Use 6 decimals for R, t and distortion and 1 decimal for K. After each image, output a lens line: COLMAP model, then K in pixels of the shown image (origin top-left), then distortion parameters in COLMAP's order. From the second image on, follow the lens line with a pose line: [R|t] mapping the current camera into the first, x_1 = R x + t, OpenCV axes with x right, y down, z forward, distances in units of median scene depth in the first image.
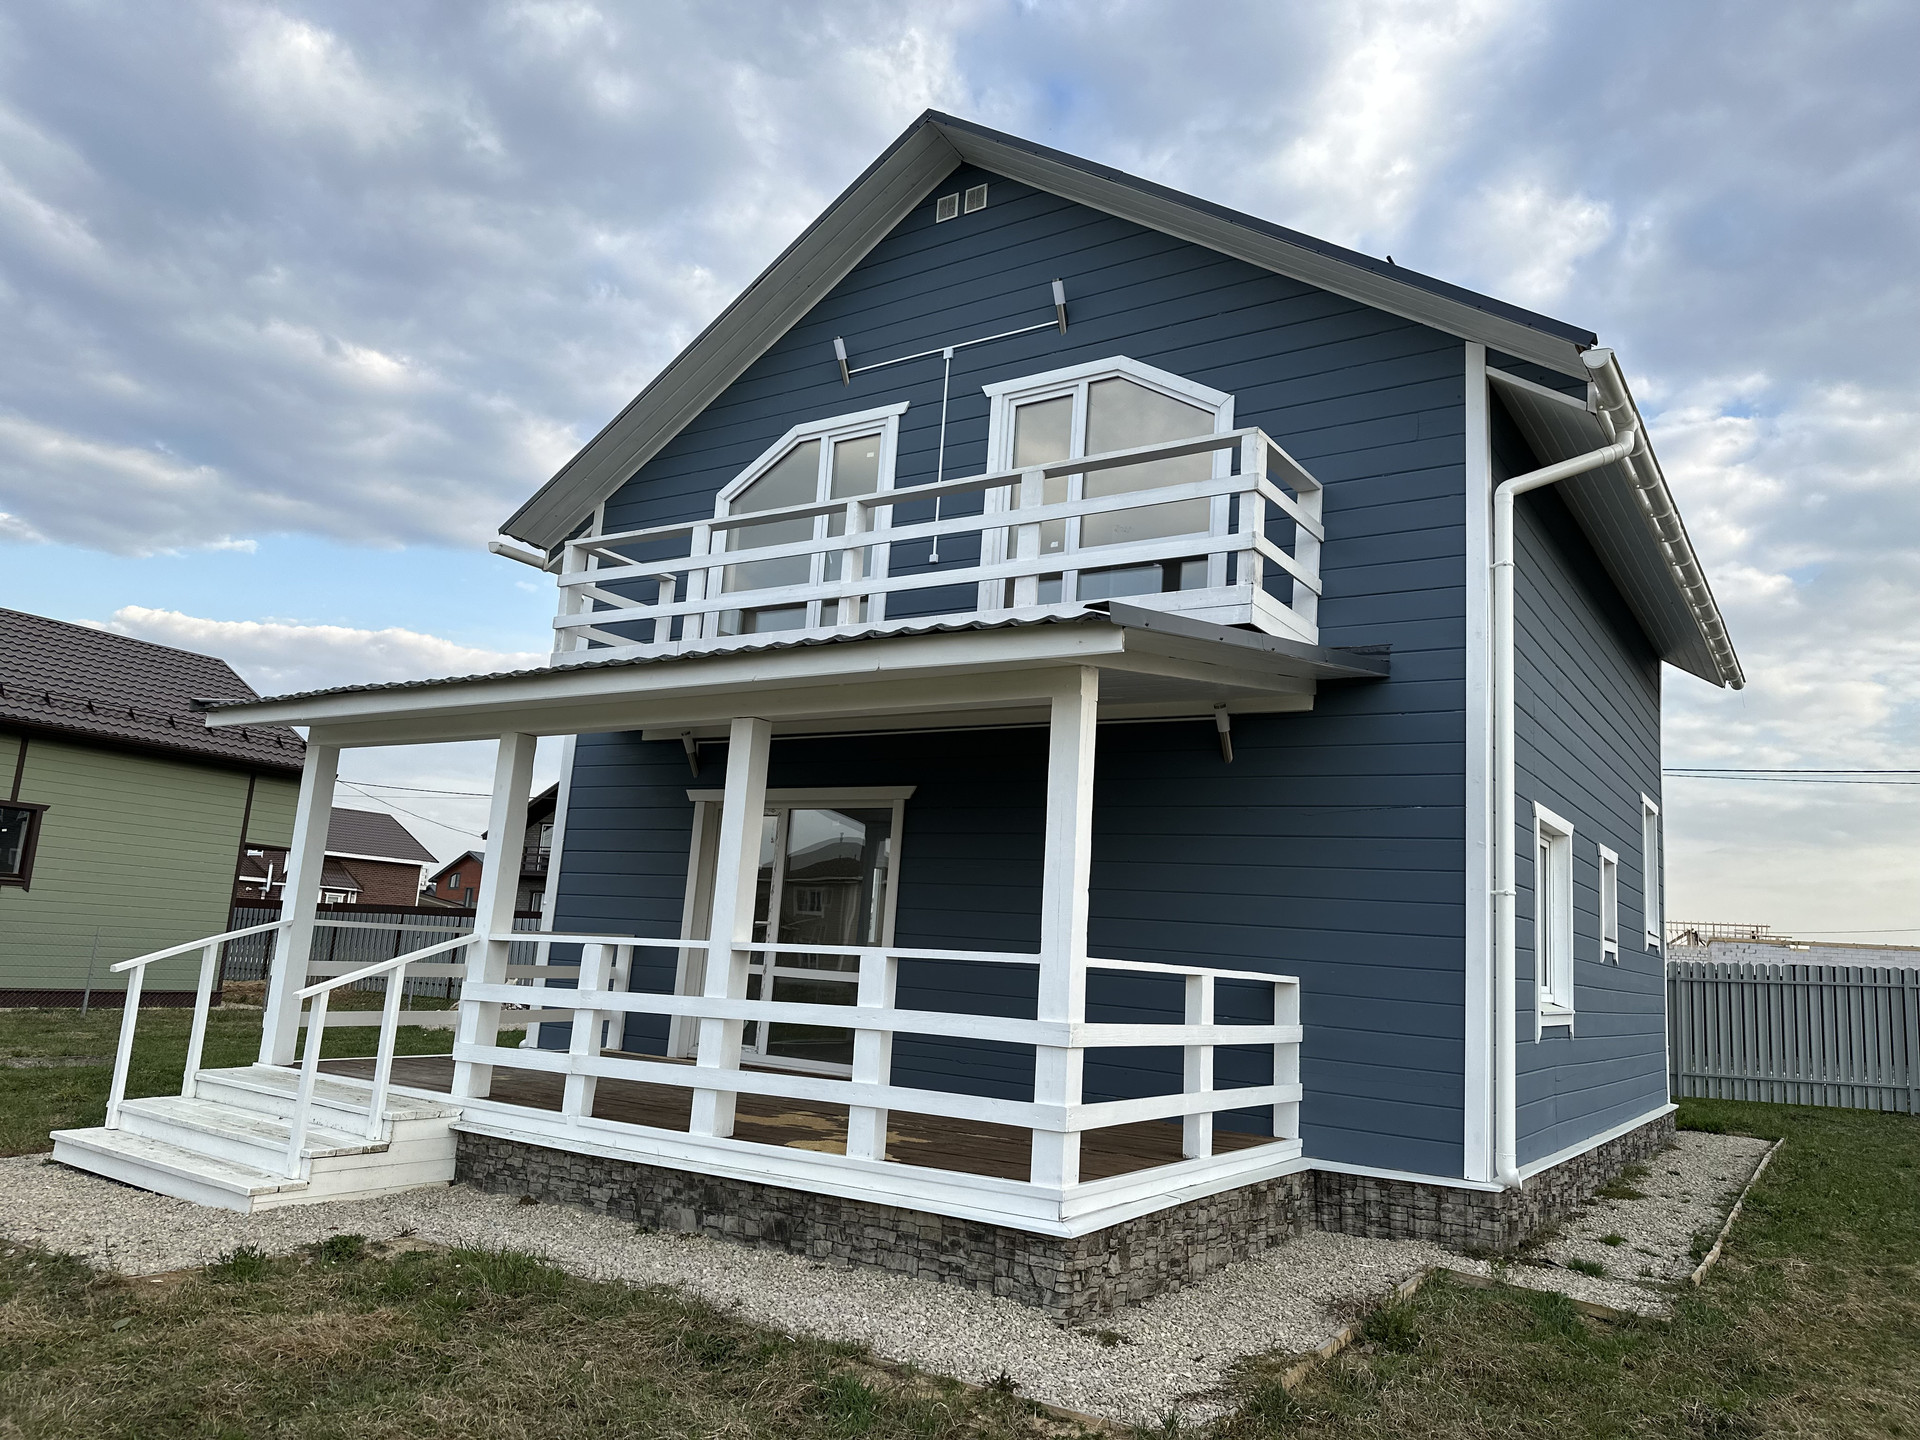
lens RADIAL K [[1324.2, 0, 959.9], [0, 1324.2, 728.6], [0, 0, 1]] dist [0.142488, -0.221089]
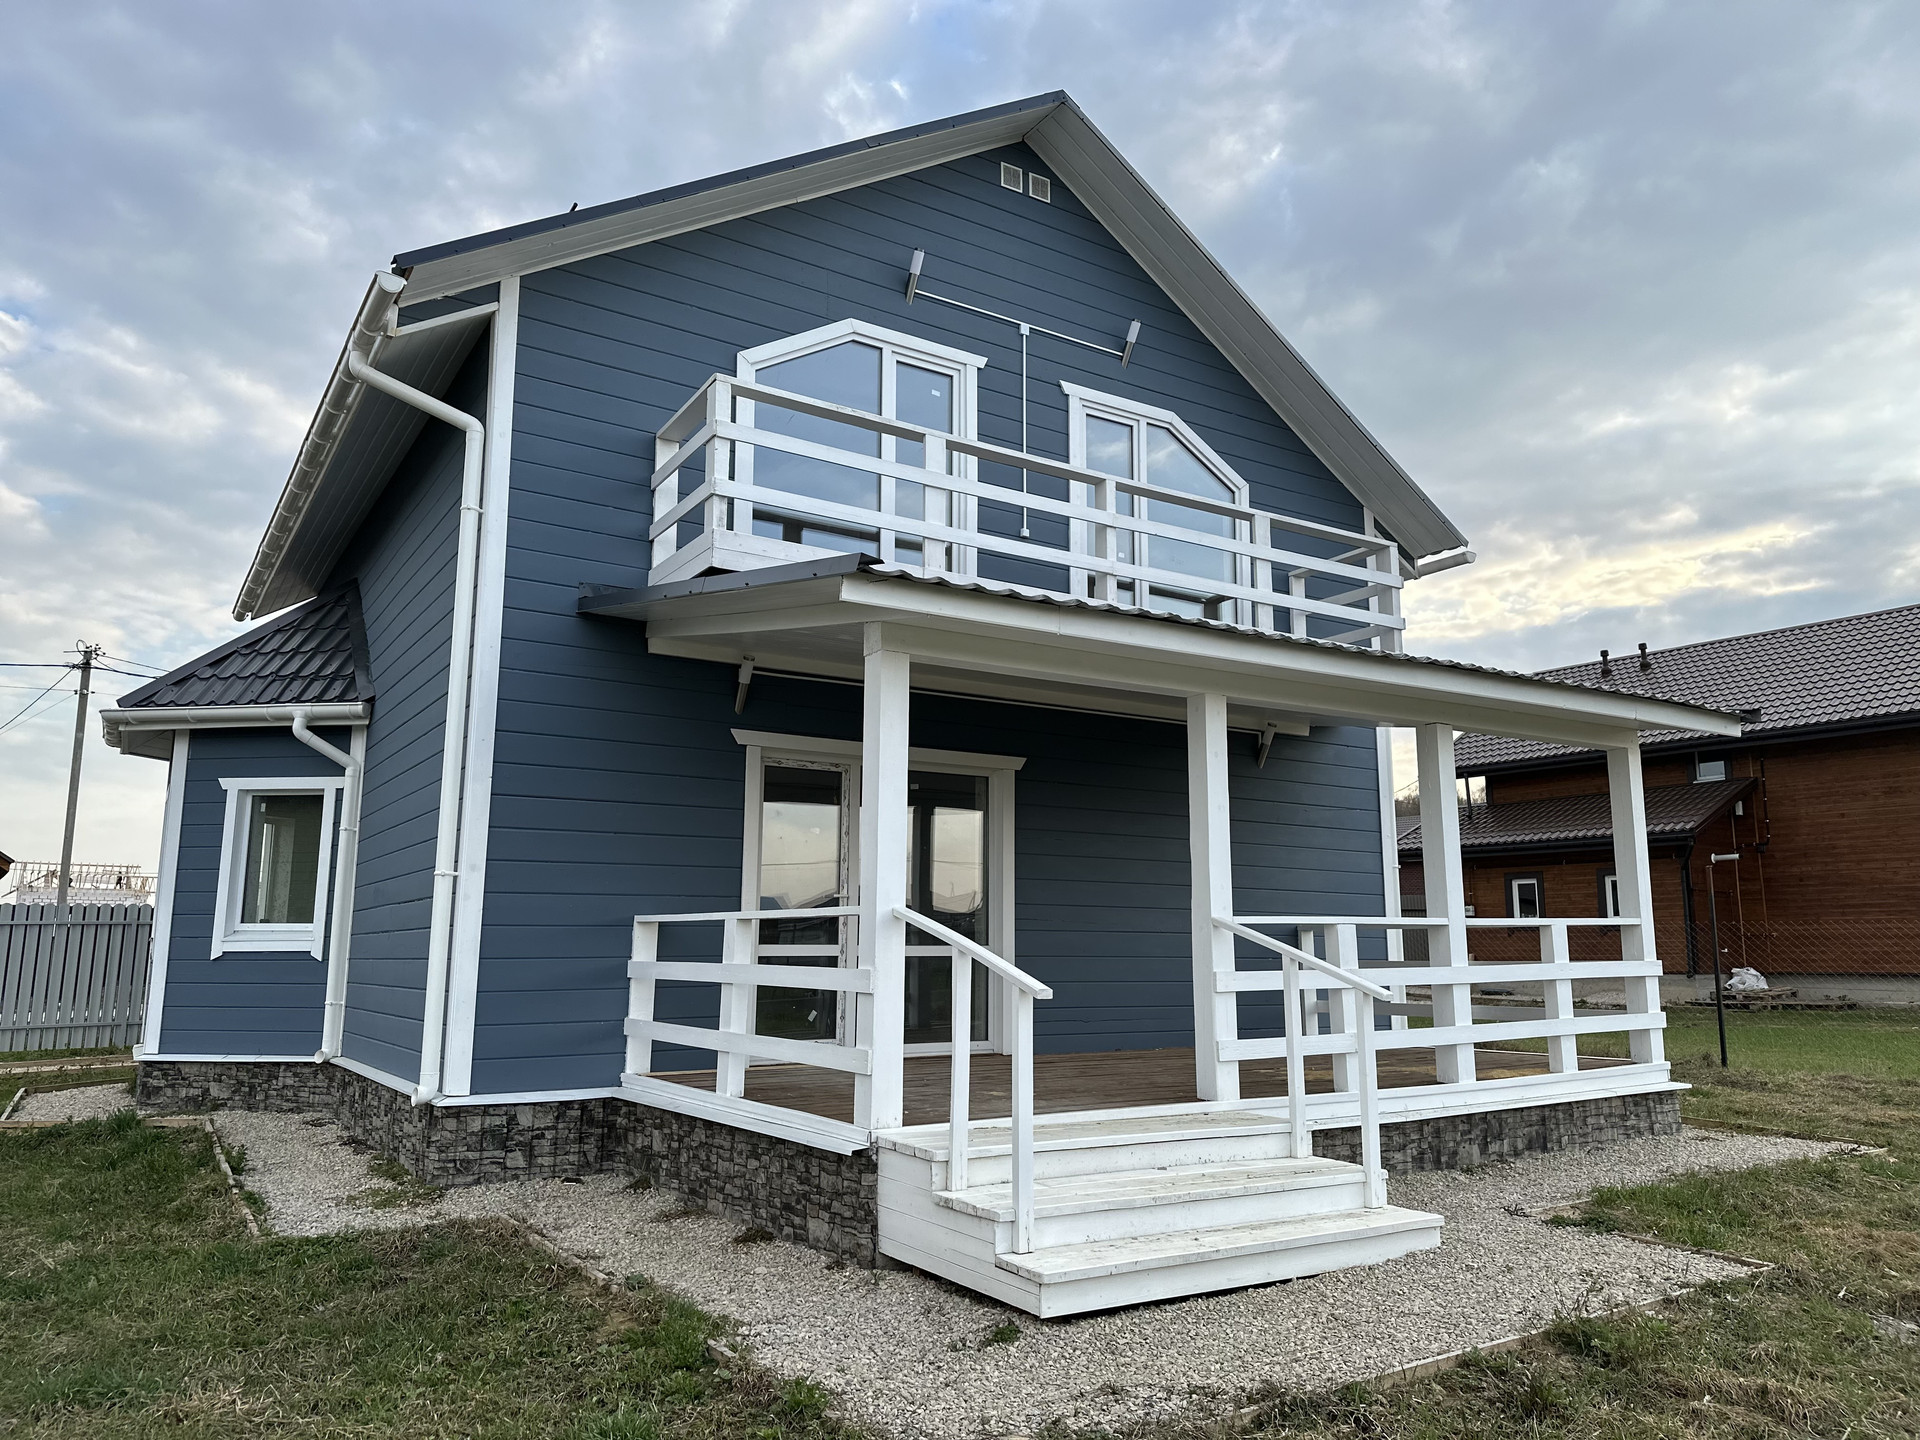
lens RADIAL K [[1353.0, 0, 965.7], [0, 1353.0, 723.2], [0, 0, 1]] dist [0.029207, -0.028012]
pose [[0.397487, 0.090091, 0.913175, -1.242819], [-0.128869, 0.990786, -0.041654, 0.083310], [-0.908514, -0.101123, 0.405435, 0.800584]]
